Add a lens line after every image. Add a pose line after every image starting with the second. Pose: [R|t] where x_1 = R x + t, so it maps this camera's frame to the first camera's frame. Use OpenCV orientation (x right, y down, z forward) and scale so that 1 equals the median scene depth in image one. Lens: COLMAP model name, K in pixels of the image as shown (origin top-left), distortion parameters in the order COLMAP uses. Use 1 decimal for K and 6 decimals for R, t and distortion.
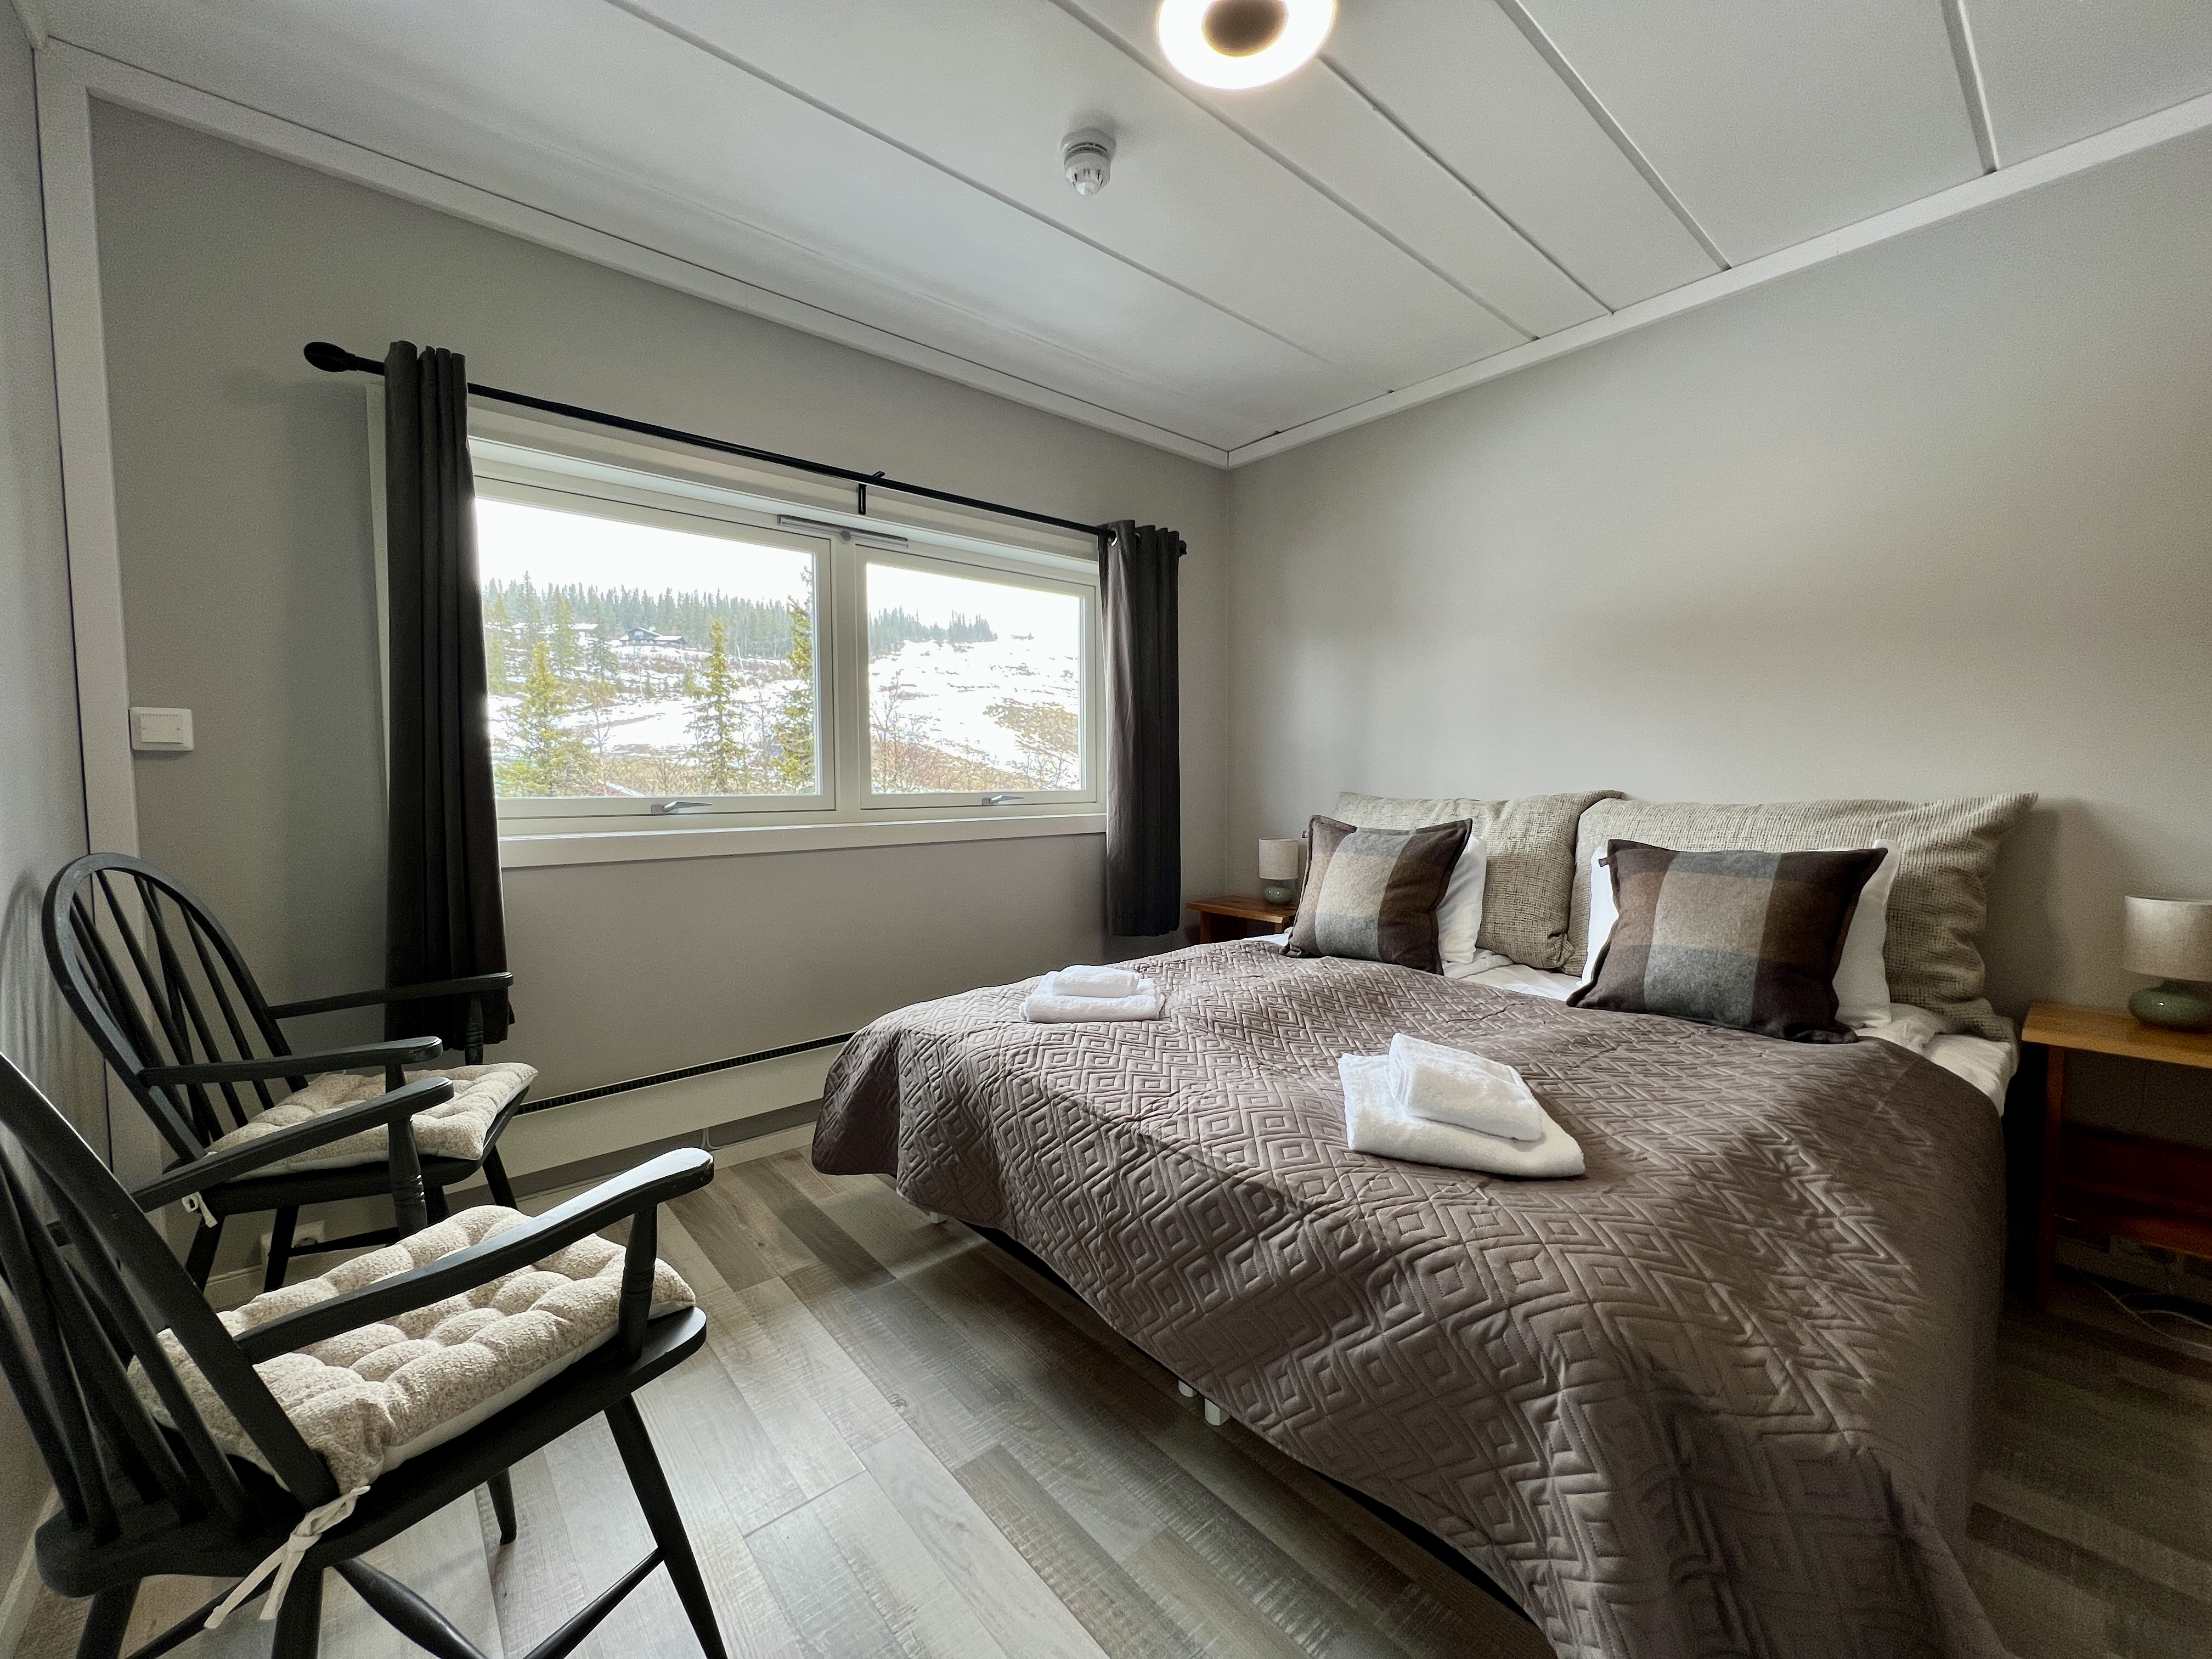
lens RADIAL K [[890.0, 0, 1106.0], [0, 890.0, 829.5], [0, 0, 1]] dist [0.000819, 0.000218]
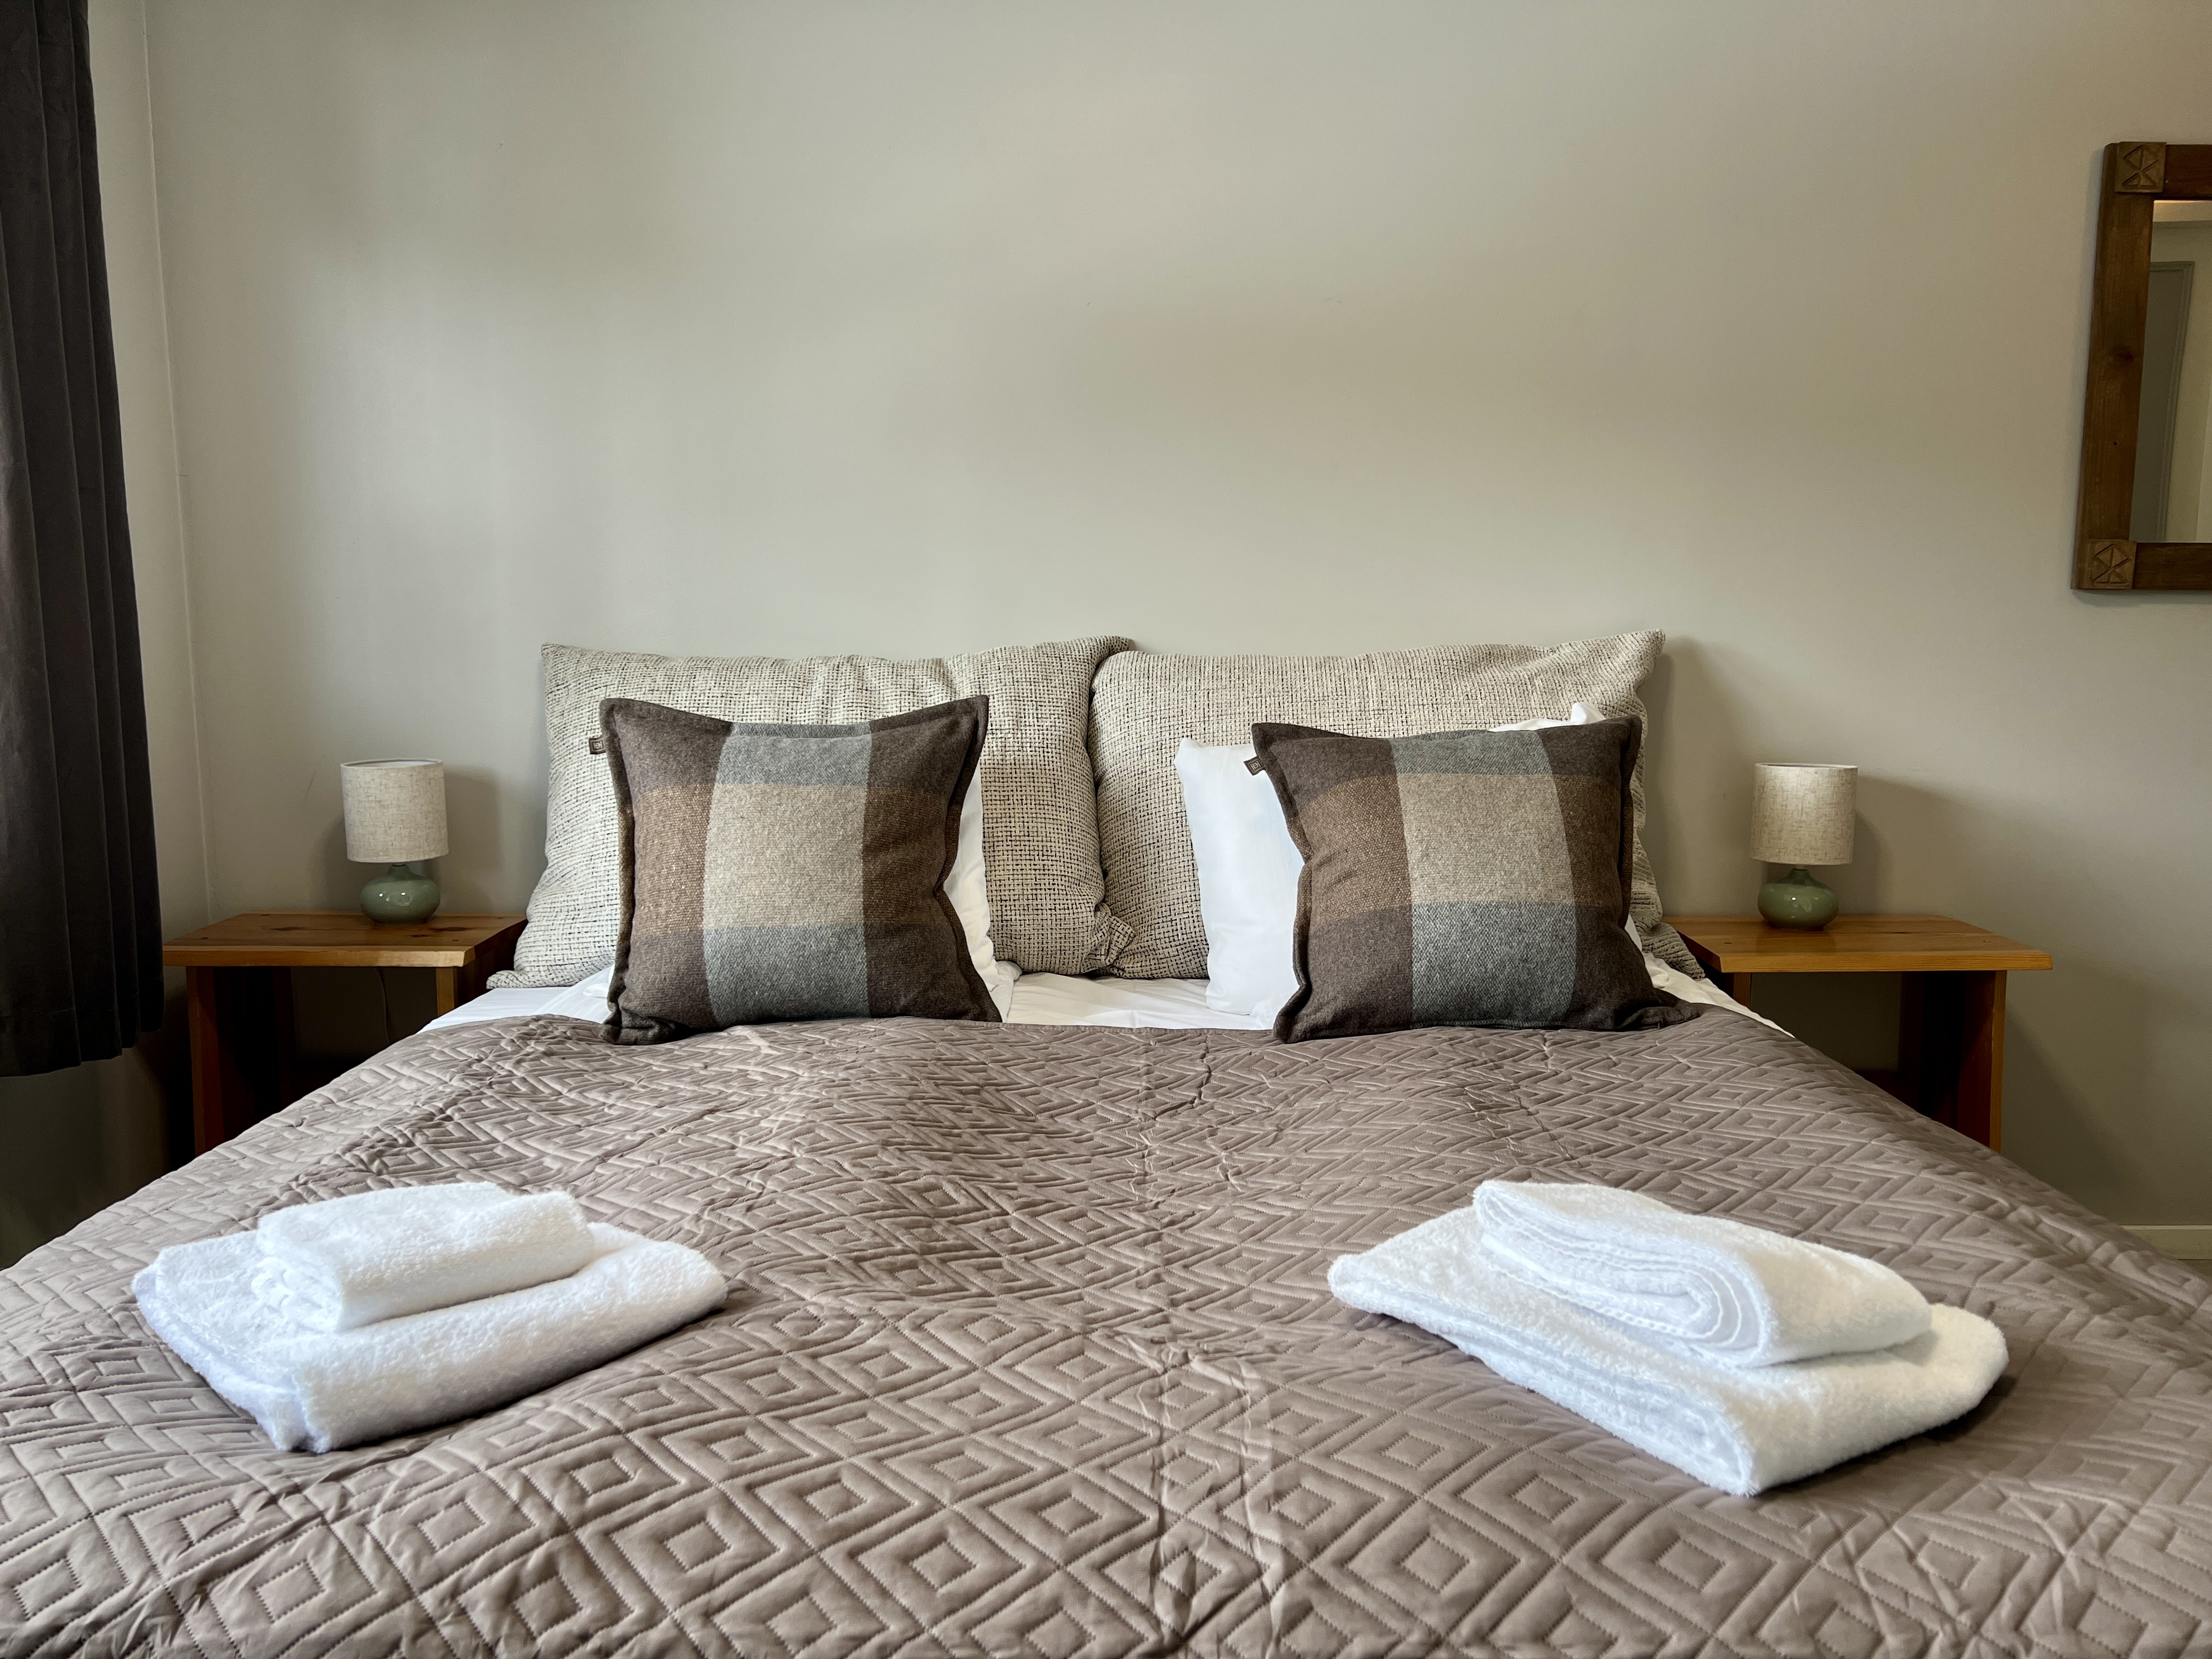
lens RADIAL K [[1658.1, 0, 1106.0], [0, 1658.1, 829.5], [0, 0, 1]] dist [0.023878, -0.002738]
pose [[0.664425, -0.093422, 0.741493, -0.281556], [0.044318, 0.995336, 0.085692, -0.016574], [-0.746040, -0.024075, 0.665466, 0.431427]]
